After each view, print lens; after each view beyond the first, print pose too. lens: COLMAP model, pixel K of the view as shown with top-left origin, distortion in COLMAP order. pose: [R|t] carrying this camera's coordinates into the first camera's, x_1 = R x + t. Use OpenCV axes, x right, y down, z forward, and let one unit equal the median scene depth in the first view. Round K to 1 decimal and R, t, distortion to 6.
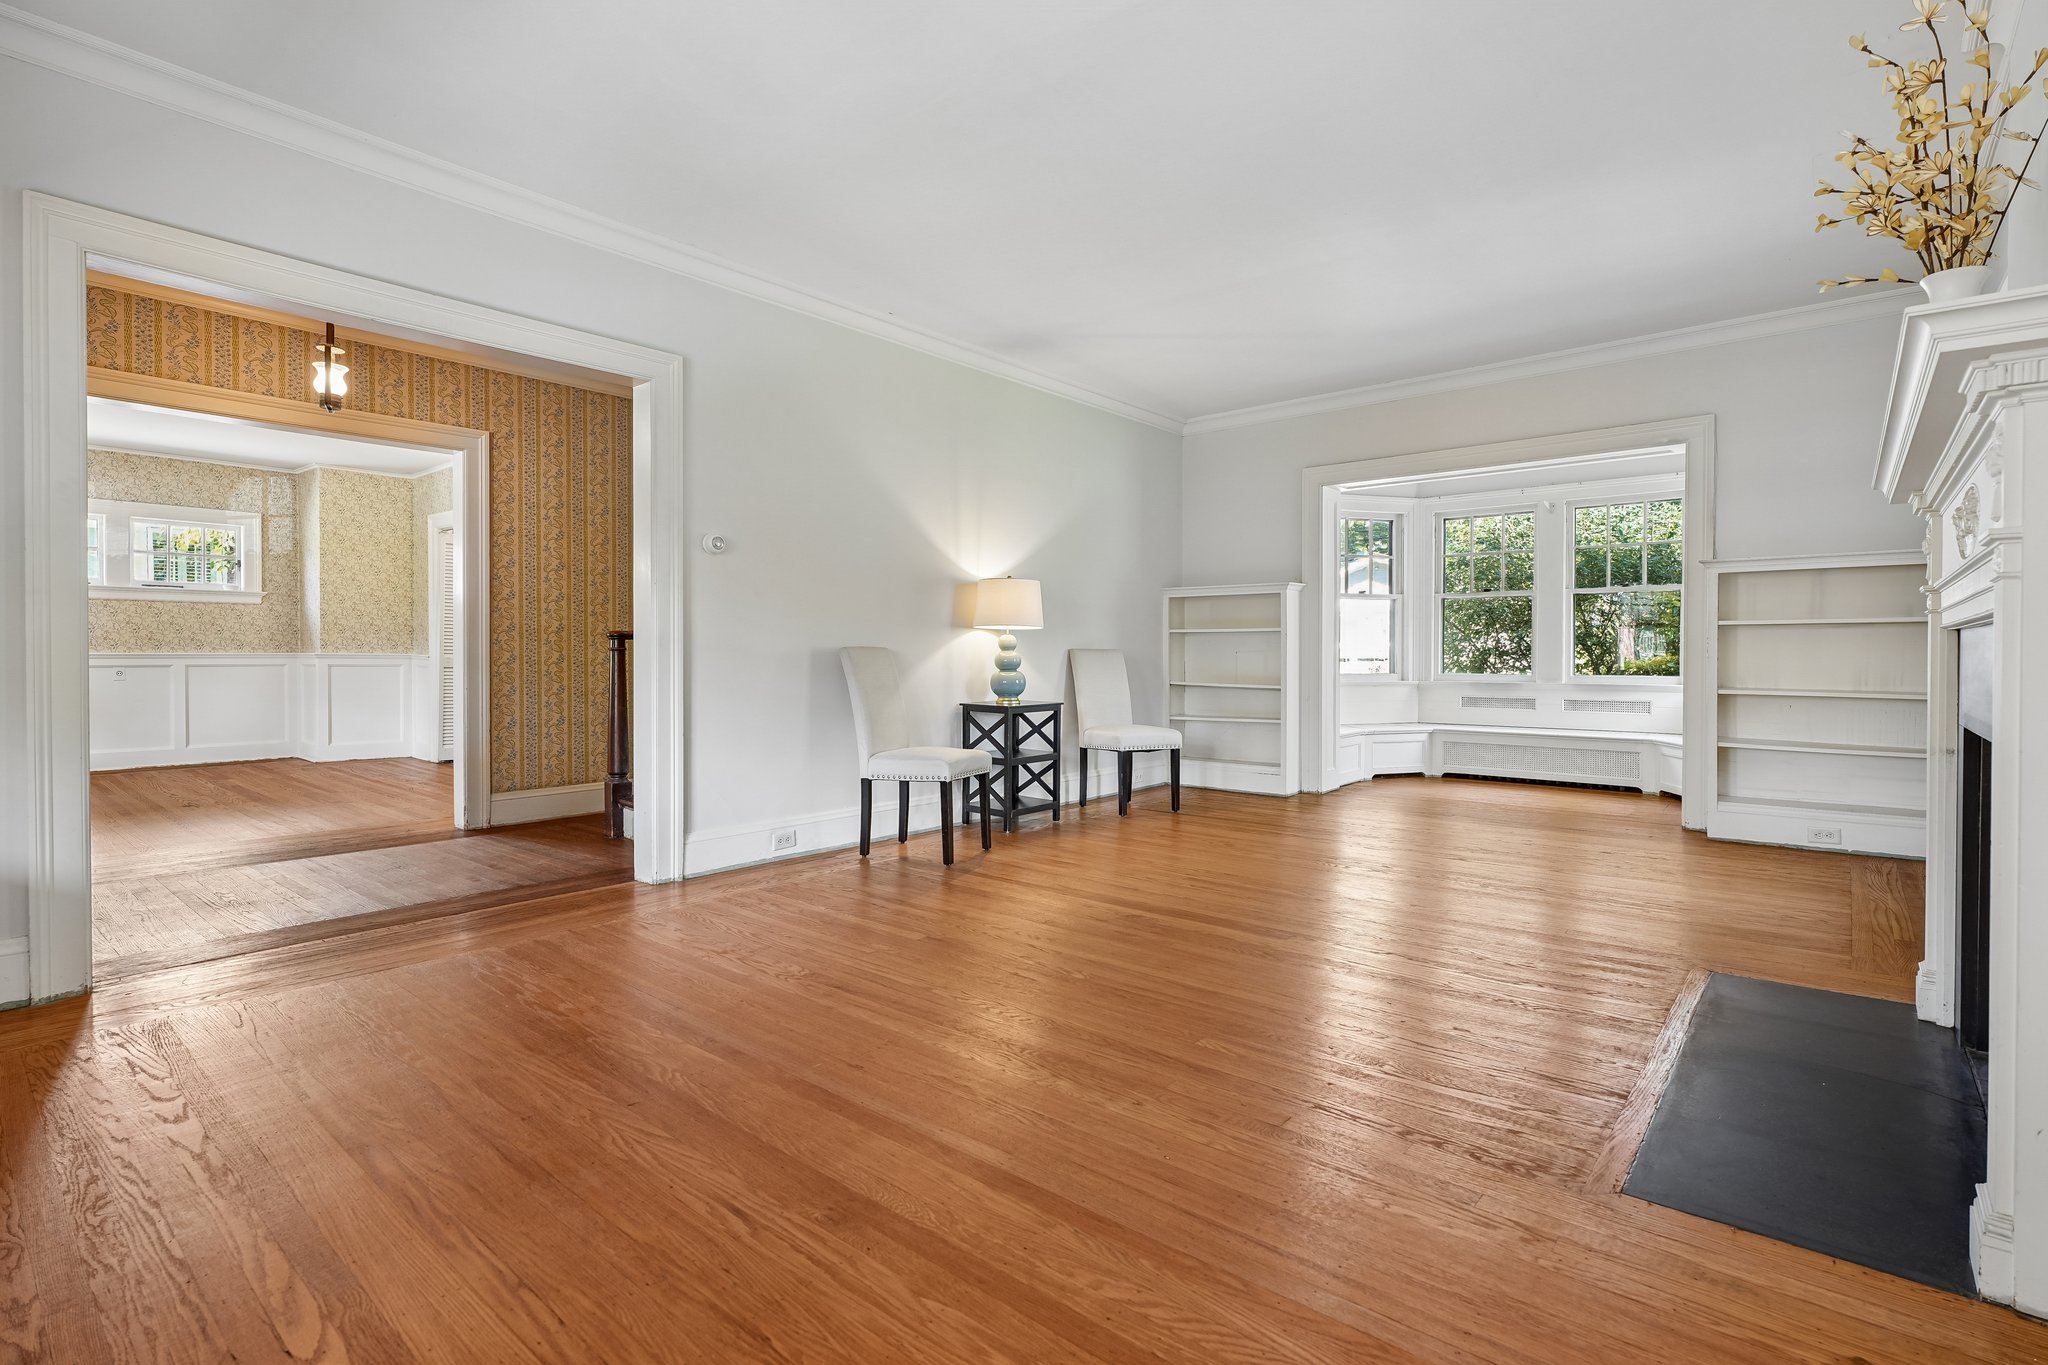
lens RADIAL K [[956.3, 0, 1034.5], [0, 956.3, 660.7], [0, 0, 1]] dist [0.000656, 0.000509]
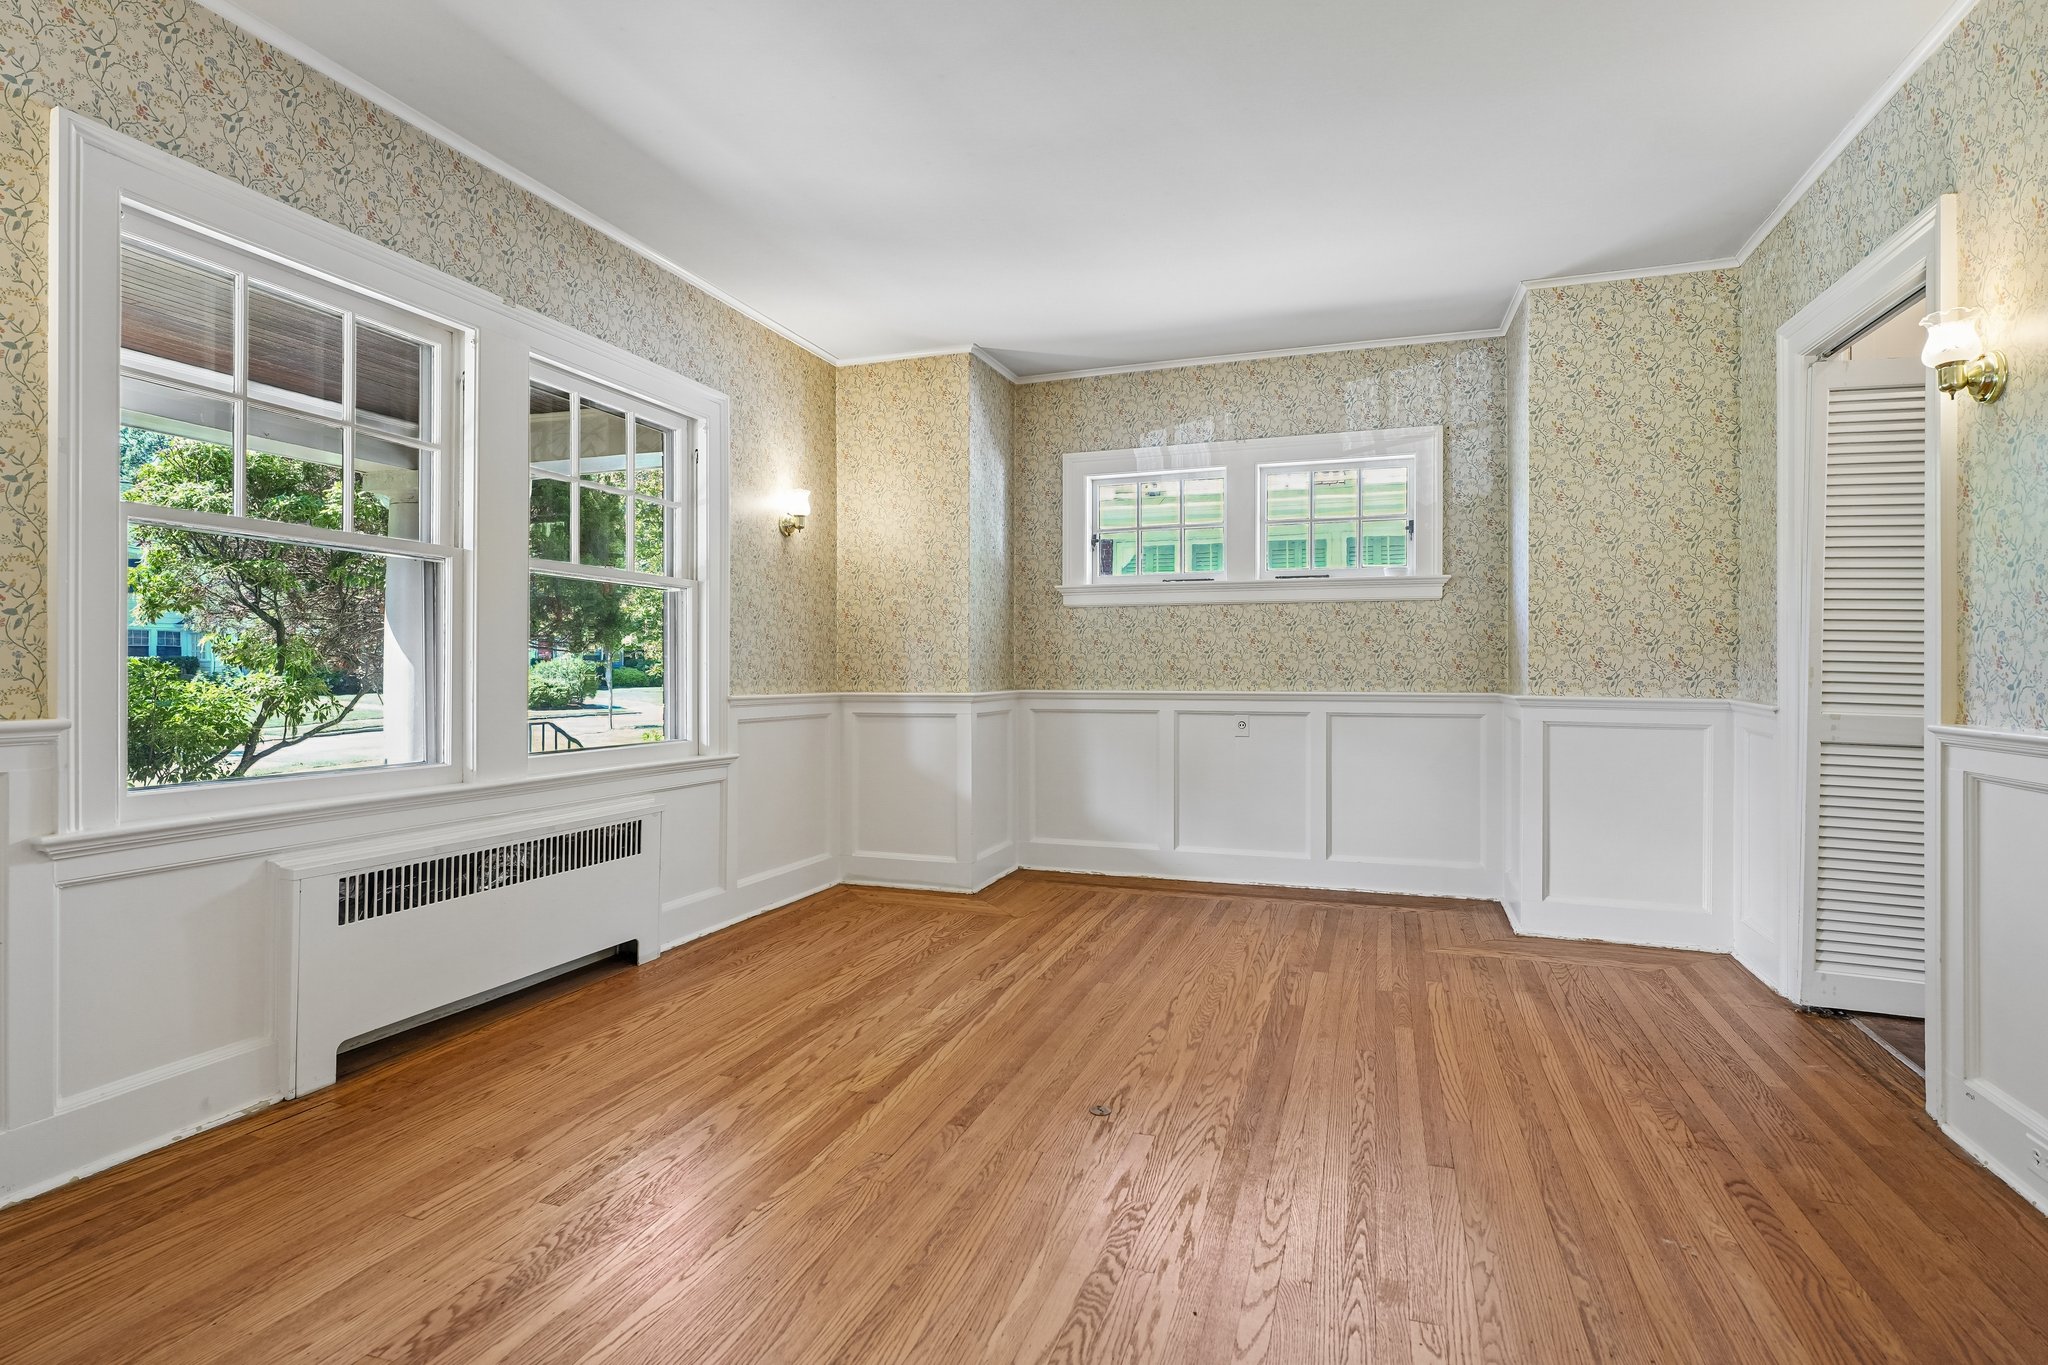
lens RADIAL K [[1005.2, 0, 1025.4], [0, 1005.2, 675.9], [0, 0, 1]] dist [-0.002754, 0.000122]
pose [[0.352629, 0.002427, -0.935760, -0.564656], [-0.008144, 0.999967, -0.000475, -0.022649], [0.935728, 0.007789, 0.352637, 0.895205]]
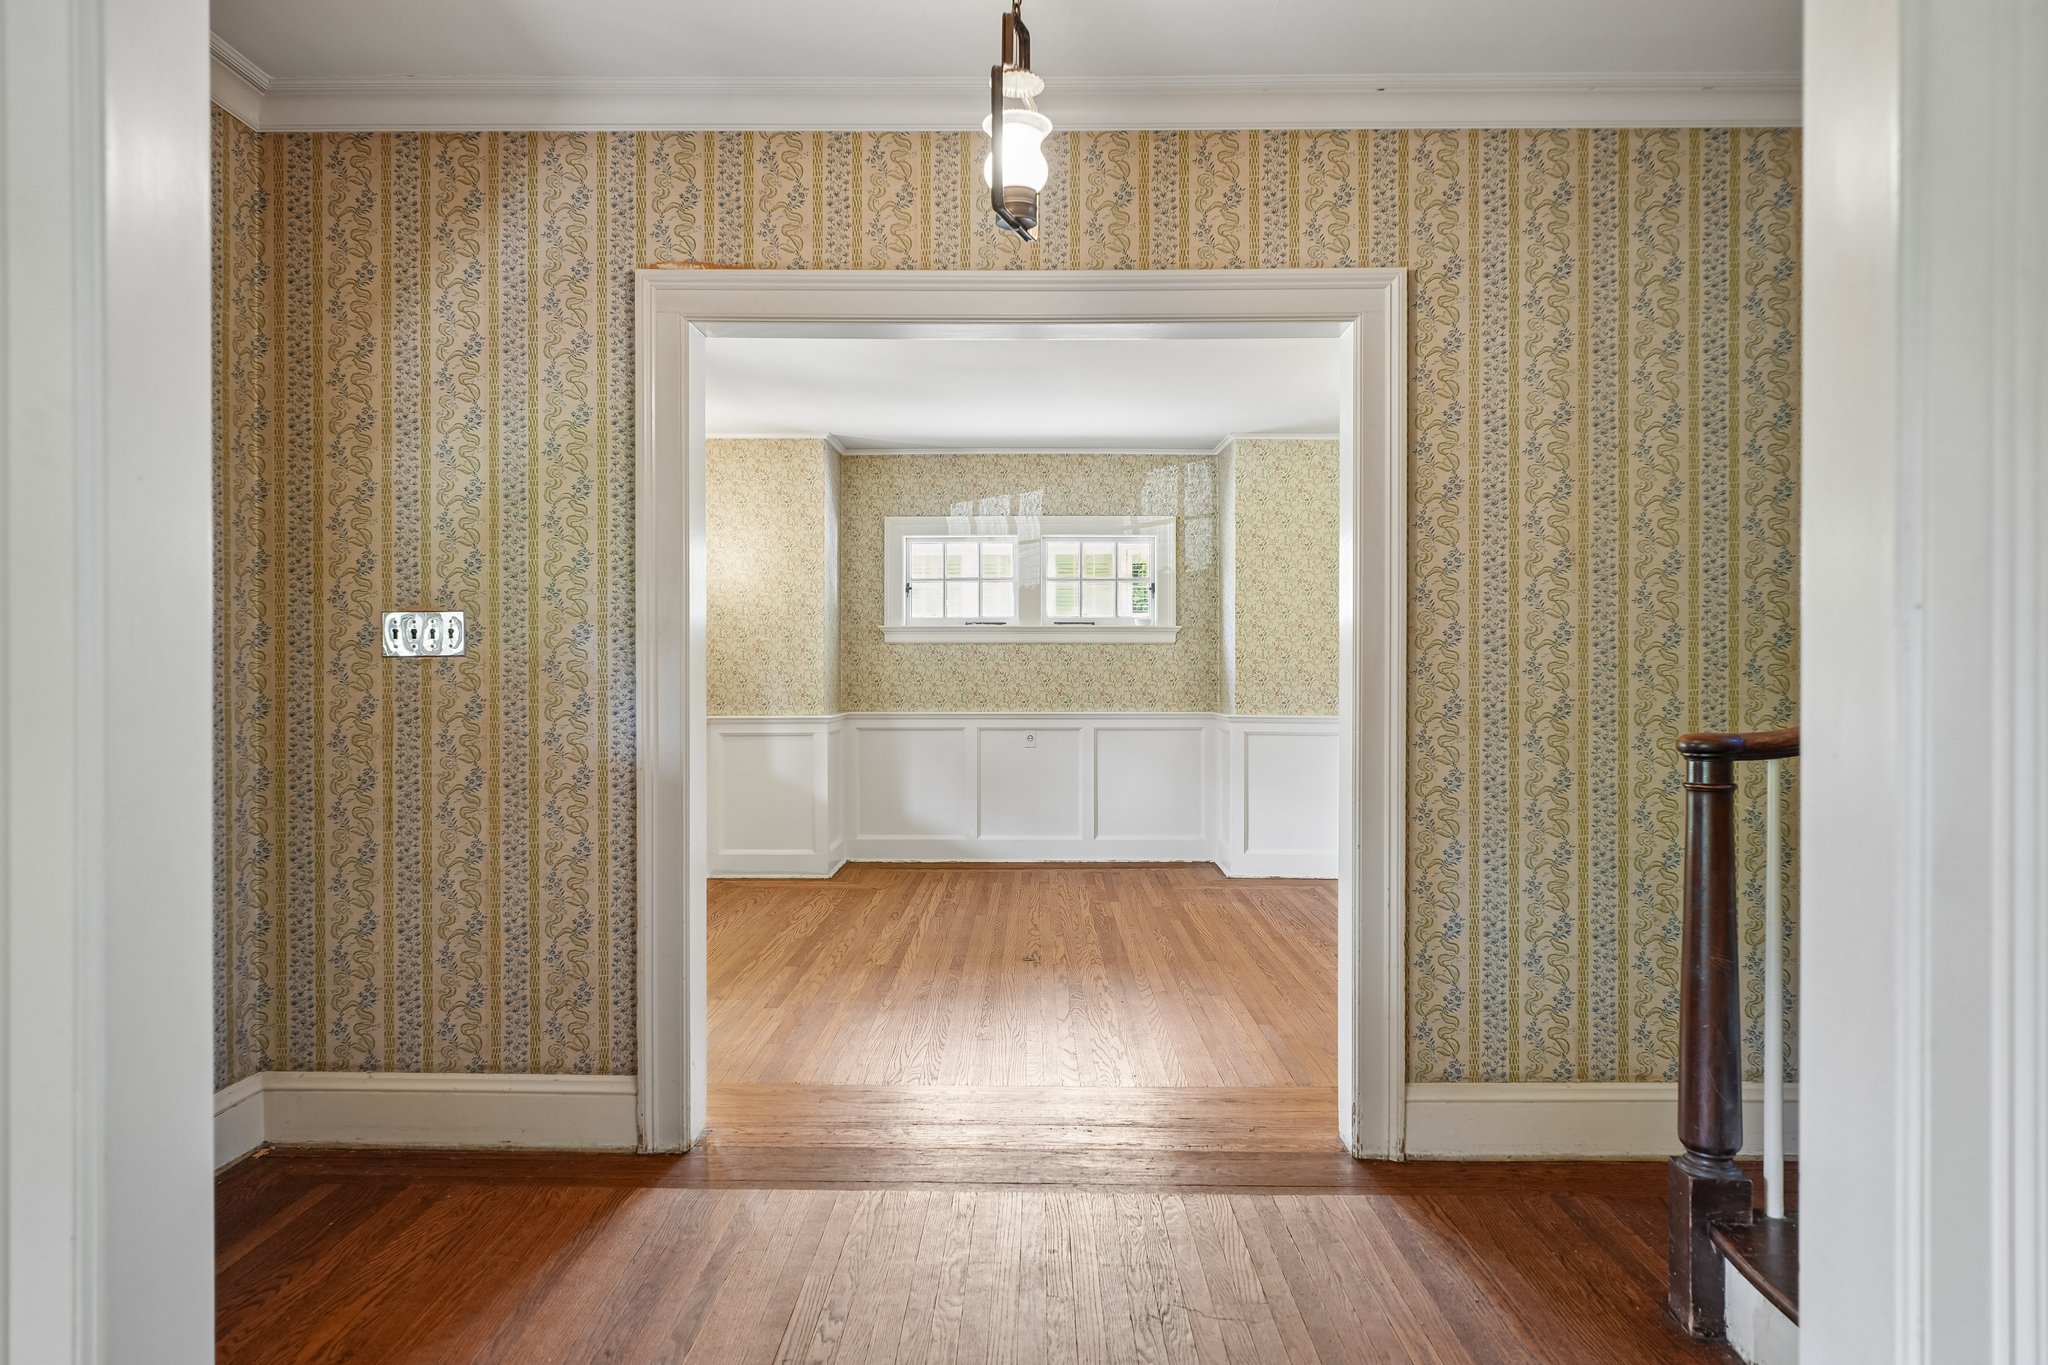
lens RADIAL K [[1292.5, 0, 1024.0], [0, 1292.5, 682.5], [0, 0, 1]] dist [-0.003652, 0.000228]
pose [[0.636750, 0.002976, -0.771065, -0.207303], [-0.005787, 0.999983, -0.000919, -0.042942], [0.771049, 0.005048, 0.636756, 0.452952]]
